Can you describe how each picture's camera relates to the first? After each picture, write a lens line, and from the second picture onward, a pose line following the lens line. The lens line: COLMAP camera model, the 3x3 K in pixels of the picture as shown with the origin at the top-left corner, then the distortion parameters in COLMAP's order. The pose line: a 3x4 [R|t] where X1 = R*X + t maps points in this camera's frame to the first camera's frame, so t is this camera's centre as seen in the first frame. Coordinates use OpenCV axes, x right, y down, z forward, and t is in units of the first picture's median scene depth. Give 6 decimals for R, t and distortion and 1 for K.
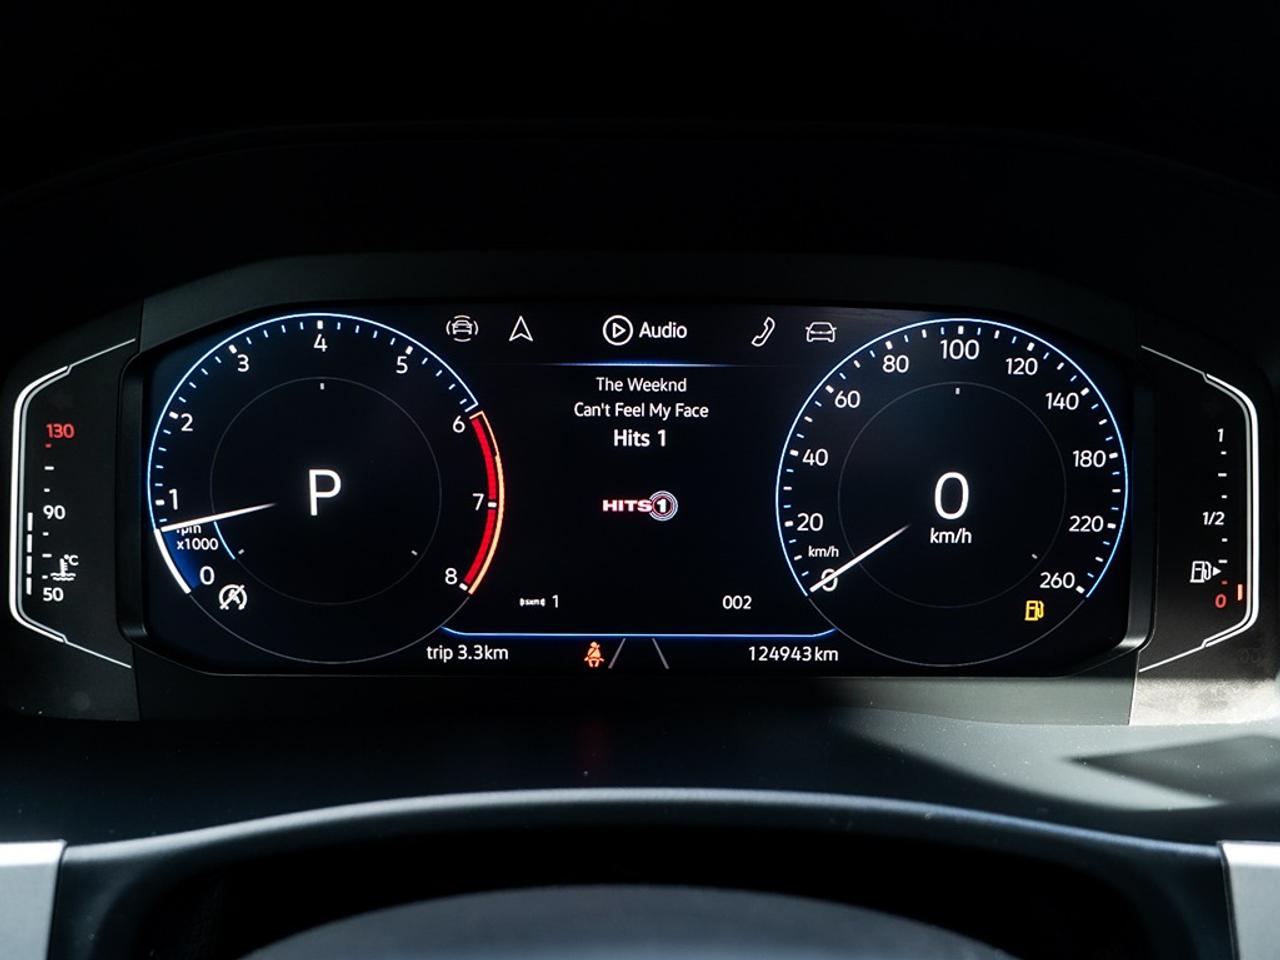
lens RADIAL K [[748.4, 0, 641.8], [0, 748.4, 472.7], [0, 0, 1]] dist [-0.017000, -0.001525]
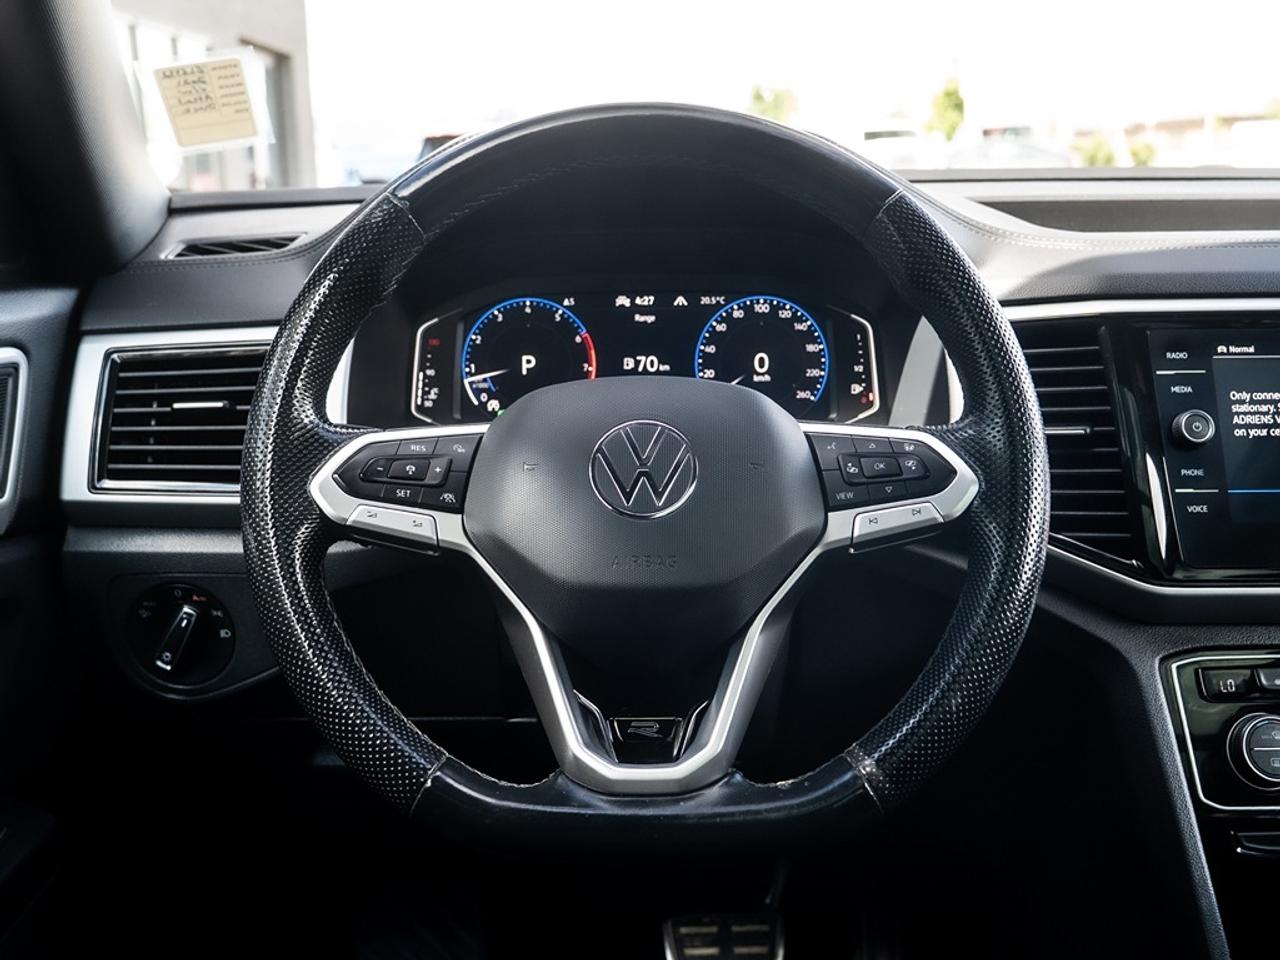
lens RADIAL K [[748.4, 0, 638.6], [0, 748.4, 491.0], [0, 0, 1]] dist [-0.017000, -0.001525]
pose [[0.999856, -0.016735, -0.002638, -0.027993], [0.016601, 0.998870, -0.044527, 0.613976], [0.003380, 0.044476, 0.999005, -1.695190]]
